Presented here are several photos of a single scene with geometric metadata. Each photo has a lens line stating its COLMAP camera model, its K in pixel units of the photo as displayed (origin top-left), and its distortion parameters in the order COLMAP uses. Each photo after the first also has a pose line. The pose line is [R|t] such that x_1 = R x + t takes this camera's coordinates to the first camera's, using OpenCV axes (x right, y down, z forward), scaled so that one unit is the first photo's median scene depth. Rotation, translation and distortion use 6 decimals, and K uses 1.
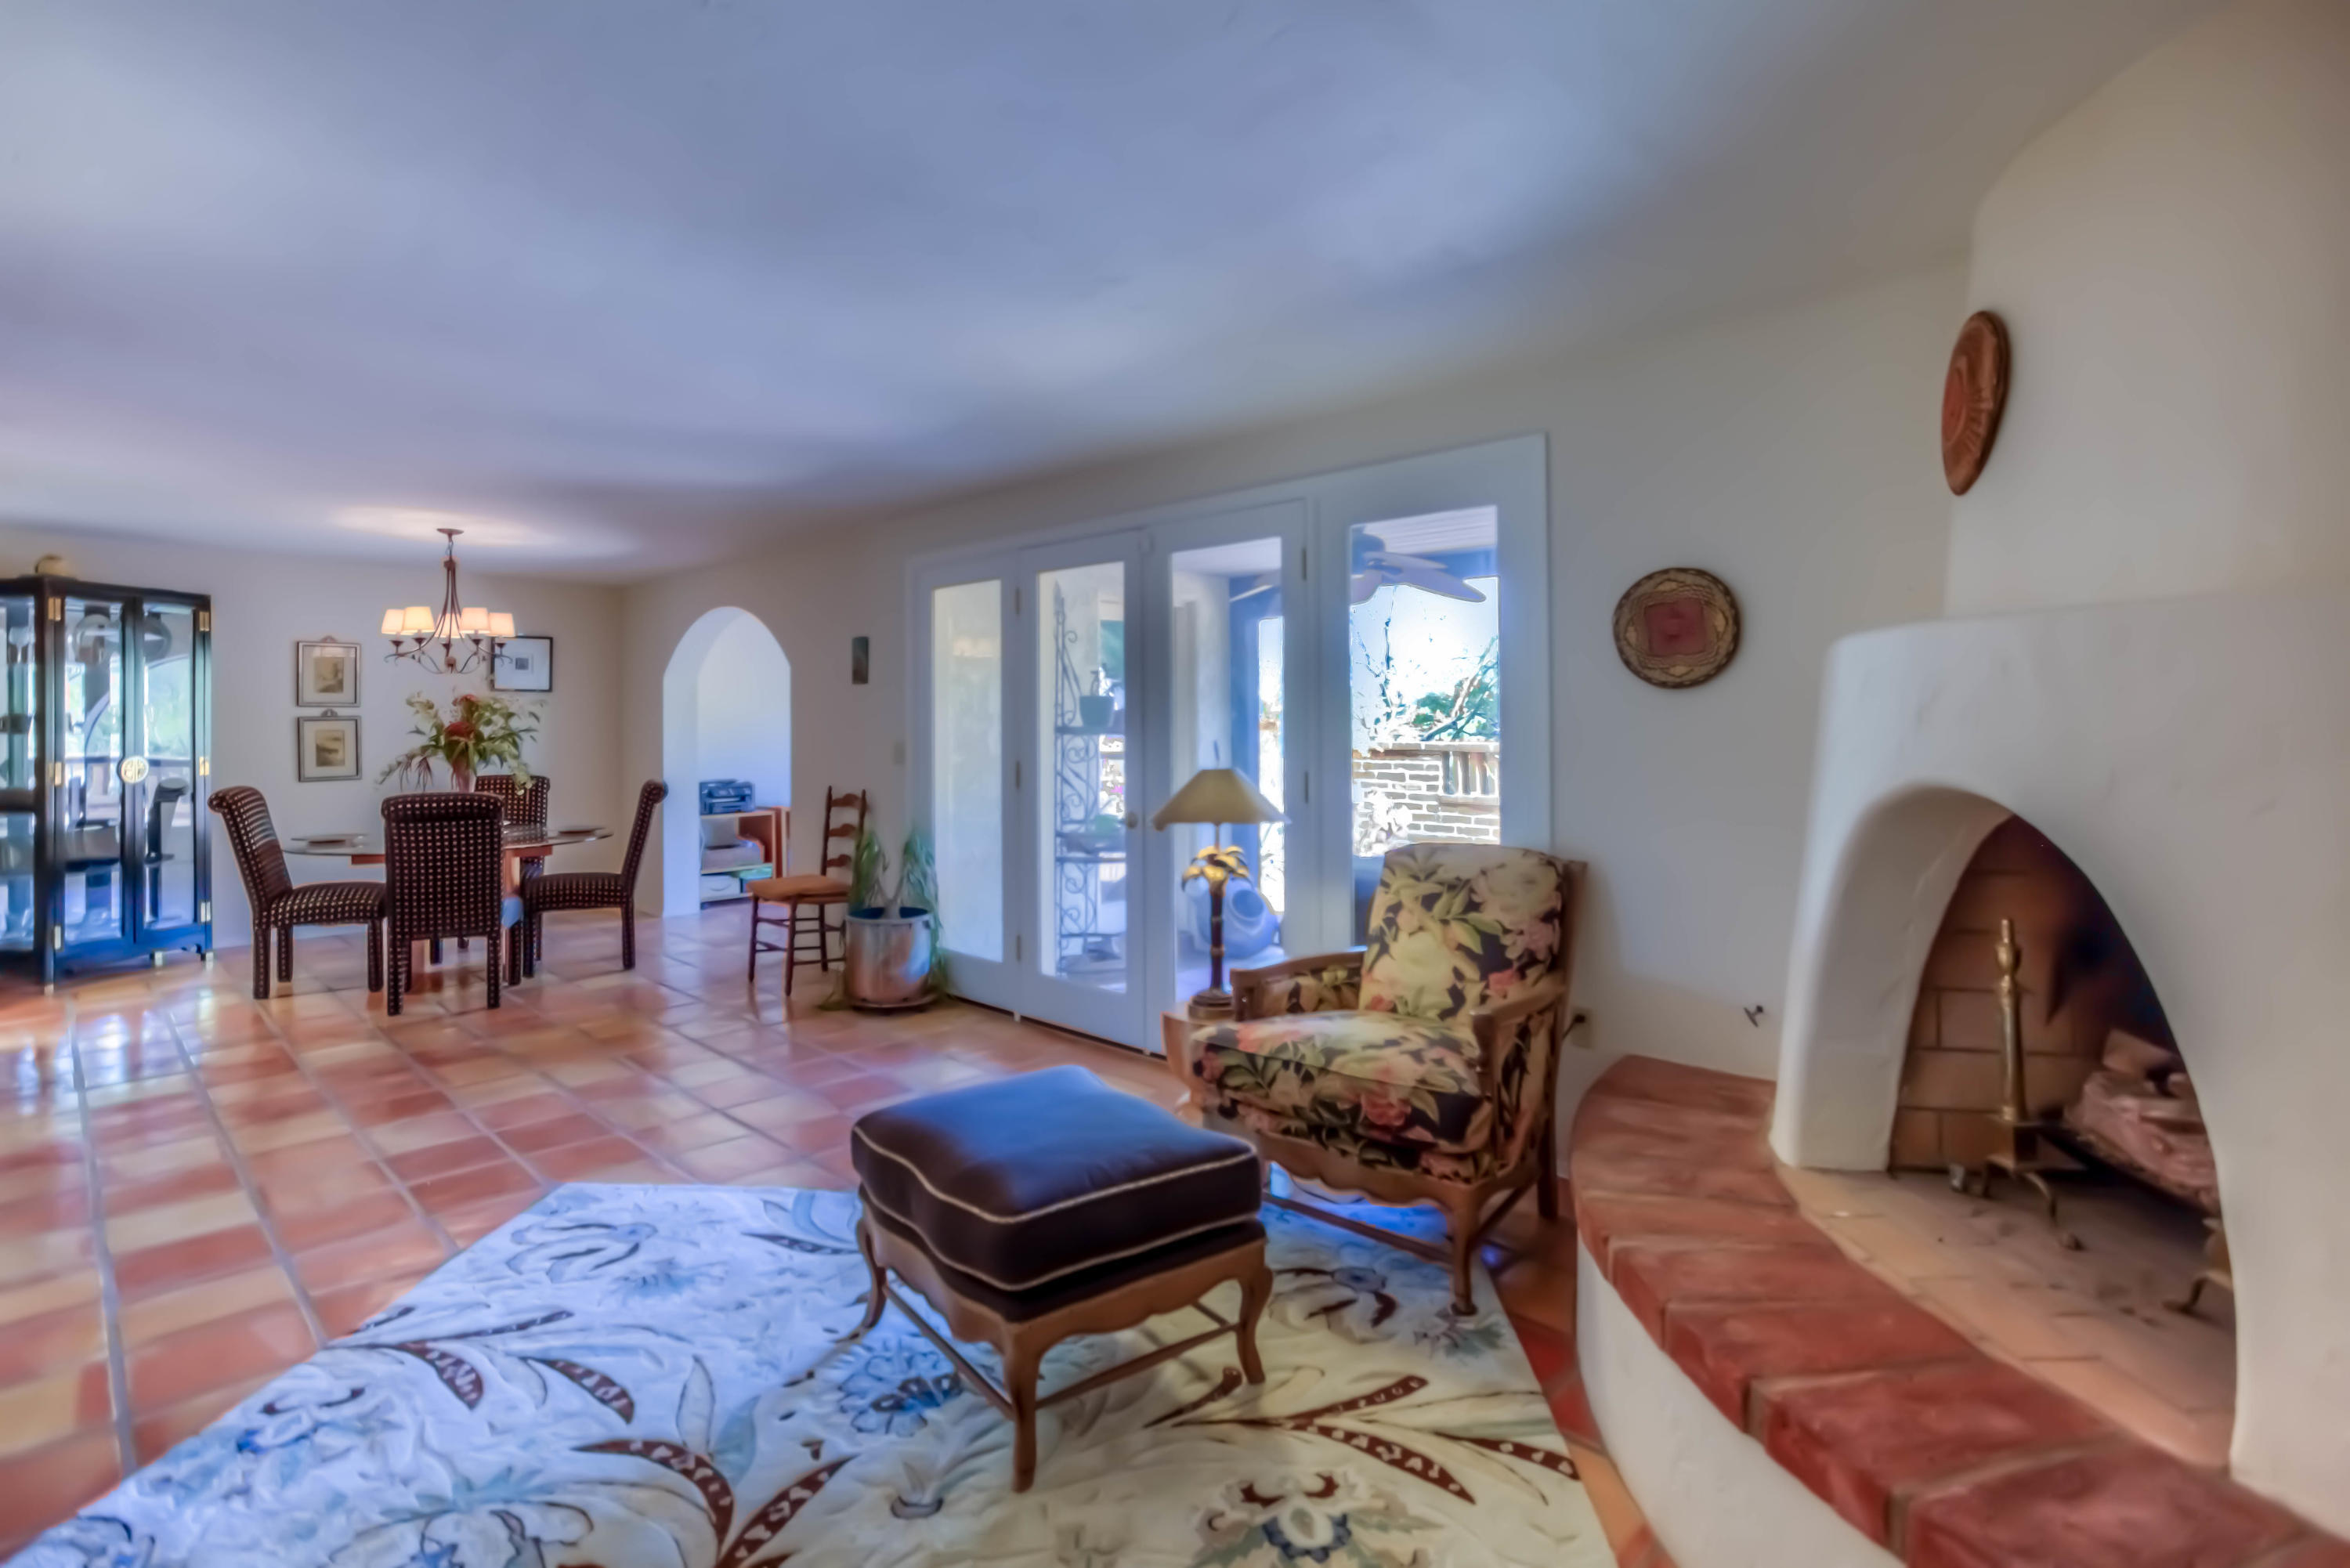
lens RADIAL K [[1164.1, 0, 1151.9], [0, 1164.1, 712.0], [0, 0, 1]] dist [-0.050989, 0.020991]
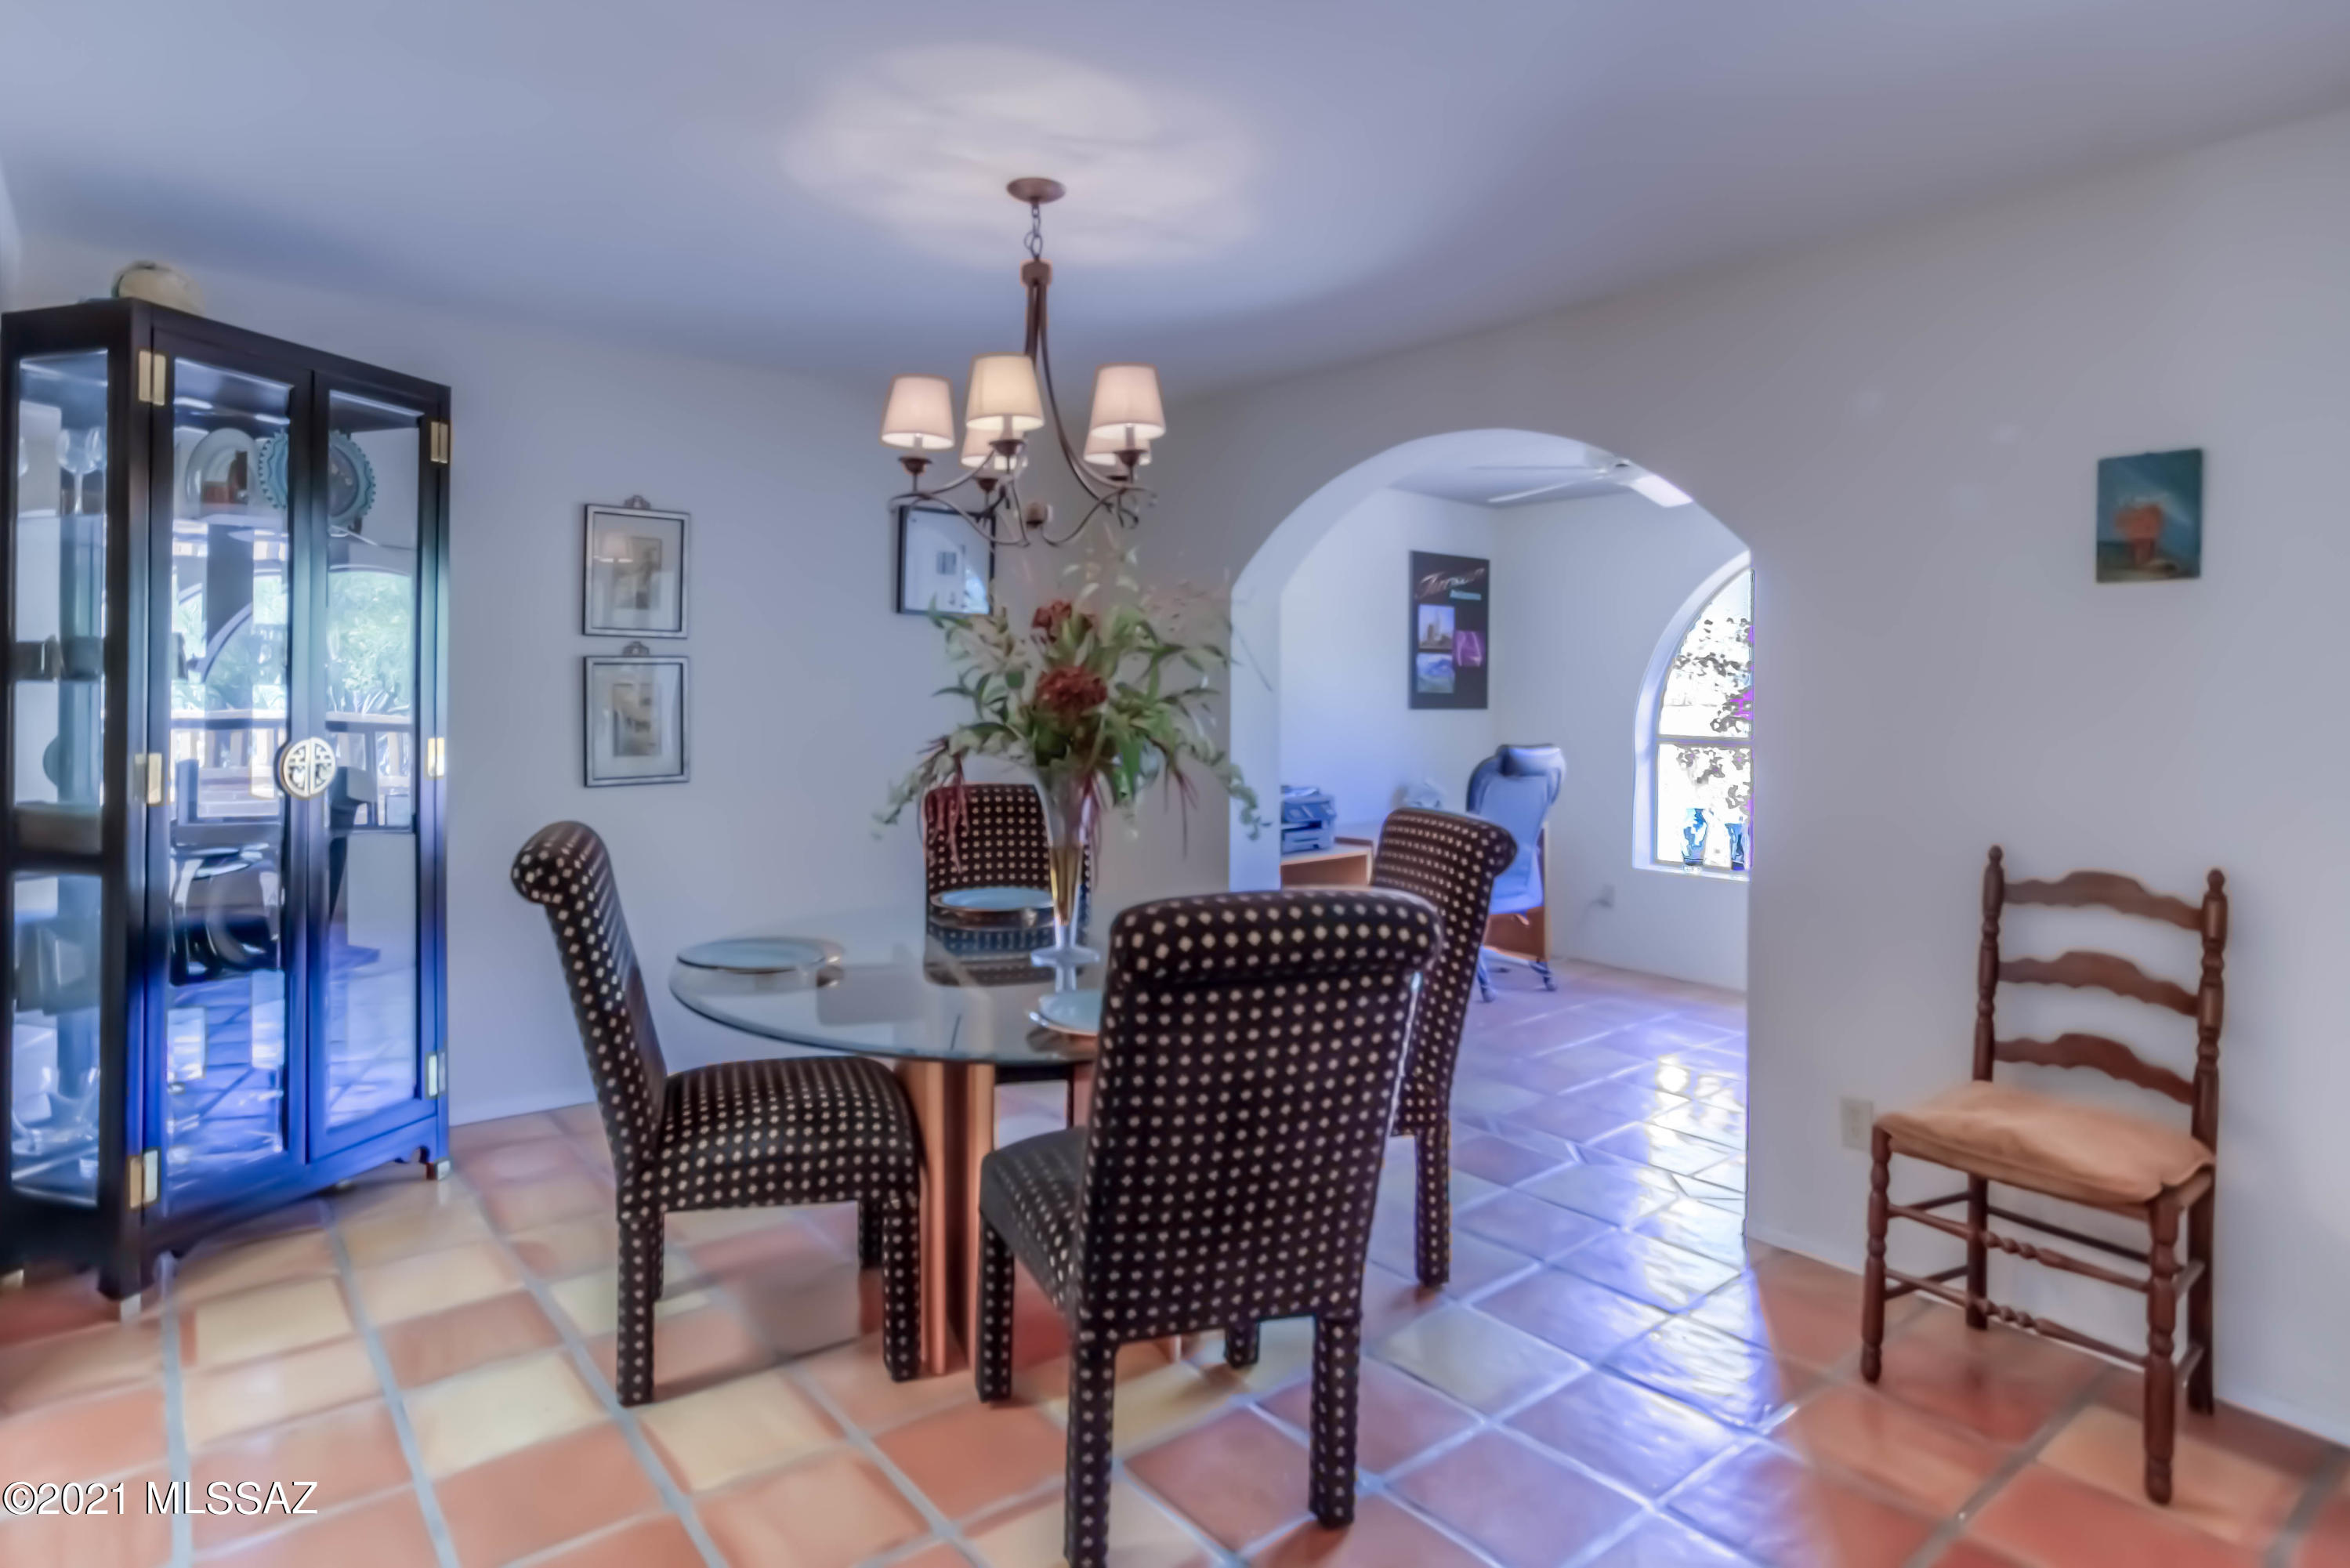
lens RADIAL K [[1286.6, 0, 1087.5], [0, 1286.6, 677.0], [0, 0, 1]] dist [-0.055885, 0.021746]
pose [[0.990012, 0.015093, -0.140174, -0.605244], [-0.015120, 0.999885, 0.000875, 0.013488], [0.140171, 0.001253, 0.990126, 0.634905]]
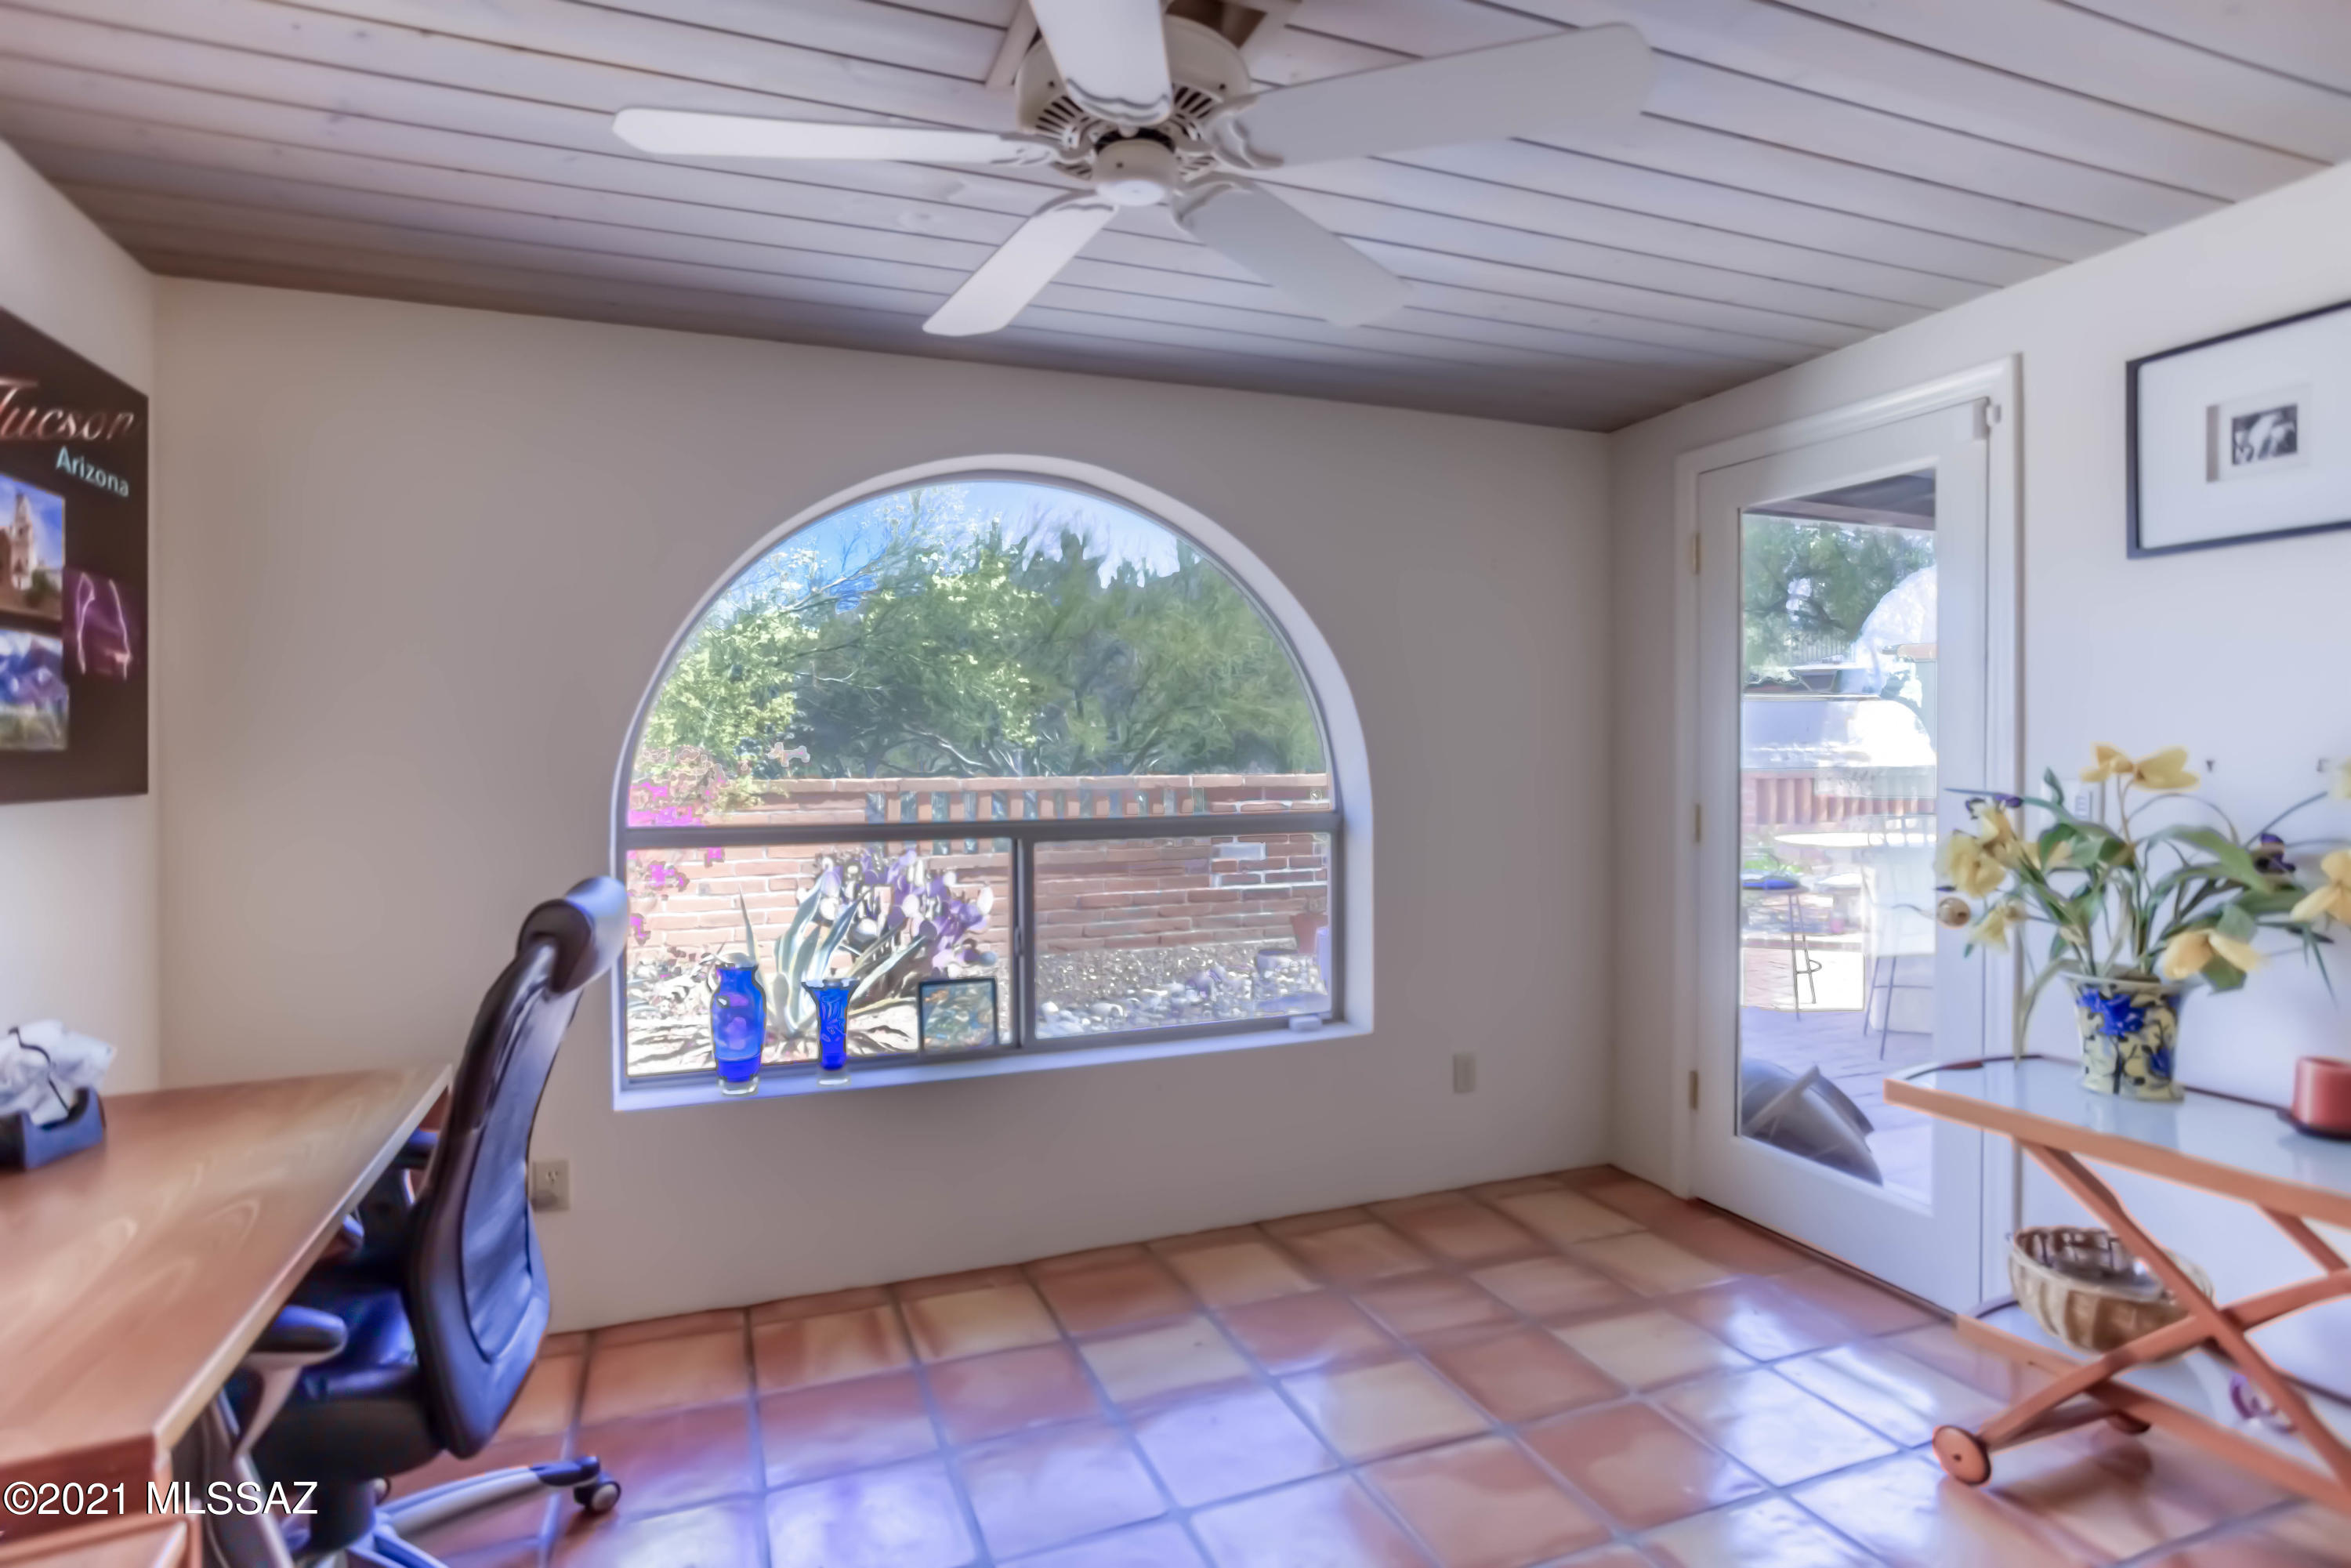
lens RADIAL K [[1164.7, 0, 1189.8], [0, 1164.7, 747.3], [0, 0, 1]] dist [-0.050989, 0.020991]
pose [[0.403845, -0.000236, 0.914827, -0.619526], [0.002256, 0.999997, -0.000738, 0.024394], [-0.914824, 0.002362, 0.403845, 1.405941]]
